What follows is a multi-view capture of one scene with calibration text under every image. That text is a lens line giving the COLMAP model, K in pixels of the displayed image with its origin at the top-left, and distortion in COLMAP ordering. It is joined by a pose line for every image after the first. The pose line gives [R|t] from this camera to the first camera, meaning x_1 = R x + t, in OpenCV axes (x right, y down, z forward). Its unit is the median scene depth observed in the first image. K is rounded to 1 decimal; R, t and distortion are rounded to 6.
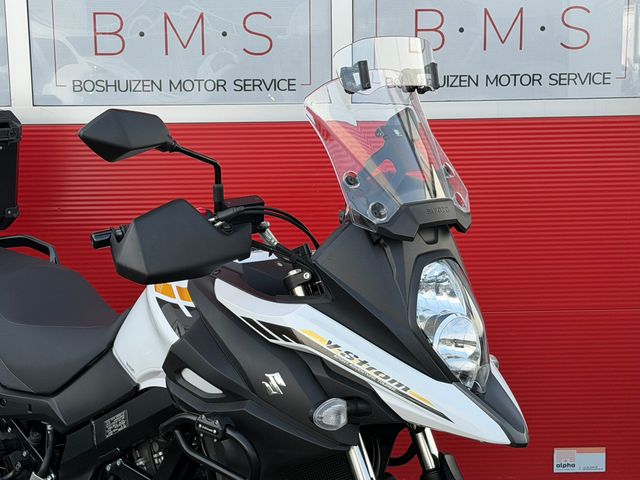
lens RADIAL K [[1282.1, 0, 326.1], [0, 1282.1, 253.3], [0, 0, 1]] dist [0.145591, 0.000000]
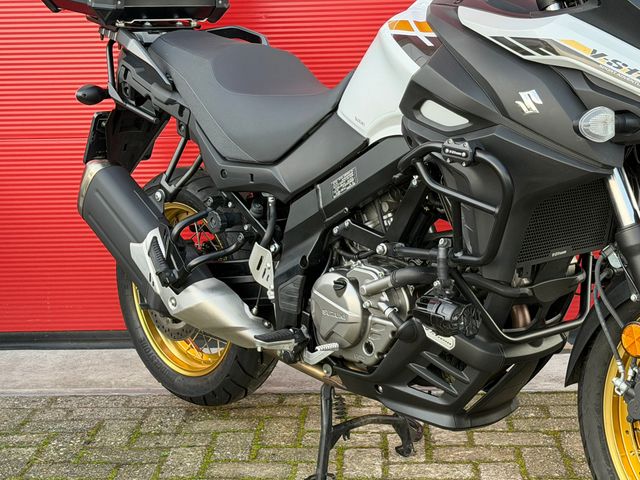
lens RADIAL K [[1282.1, 0, 321.8], [0, 1282.1, 252.5], [0, 0, 1]] dist [0.145591, 0.000000]
pose [[0.992543, 0.006584, -0.121716, -0.062403], [-0.001191, 0.999016, 0.044330, 0.140321], [0.121888, -0.043855, 0.991574, 0.051286]]
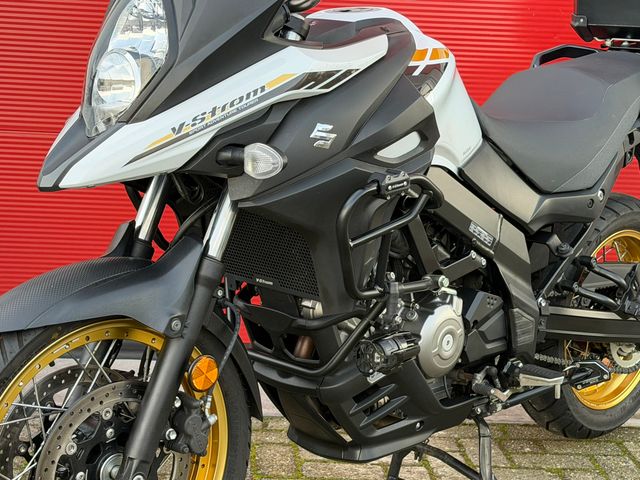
lens RADIAL K [[1301.3, 0, 312.3], [0, 1301.3, 251.5], [0, 0, 1]] dist [0.145873, 0.000000]
pose [[0.998247, 0.058534, 0.008744, -0.228836], [-0.058889, 0.997100, 0.048206, 0.118690], [-0.005897, -0.048636, 0.998799, 0.077509]]
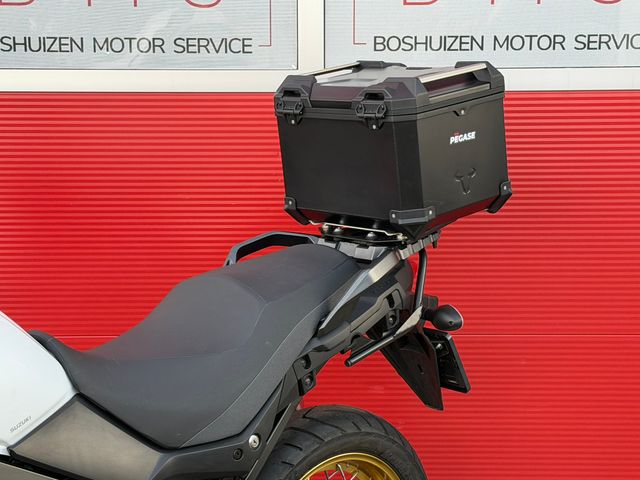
lens RADIAL K [[1301.3, 0, 323.1], [0, 1301.3, 250.7], [0, 0, 1]] dist [0.145873, 0.000000]
pose [[0.998554, 0.018065, -0.050623, 0.088055], [-0.017163, 0.999687, 0.018197, -0.027794], [0.050936, -0.017301, 0.998552, 0.270026]]
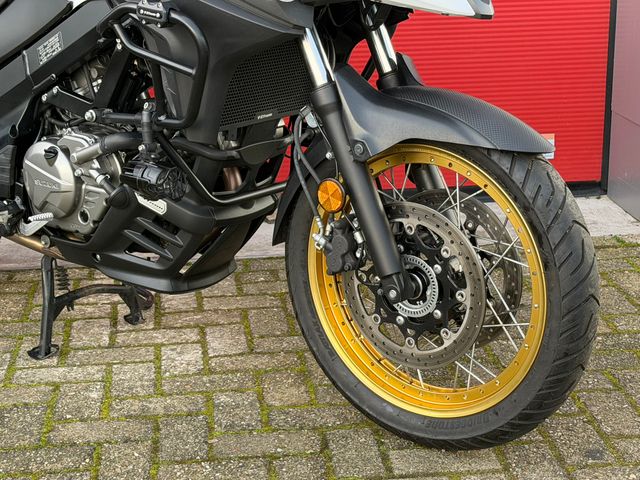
lens RADIAL K [[1282.1, 0, 332.2], [0, 1282.1, 247.8], [0, 0, 1]] dist [0.145591, 0.000000]
pose [[0.998274, -0.021445, 0.054677, -0.013120], [0.014092, 0.991218, 0.131487, 0.153438], [-0.057016, -0.130490, 0.989809, 0.041353]]
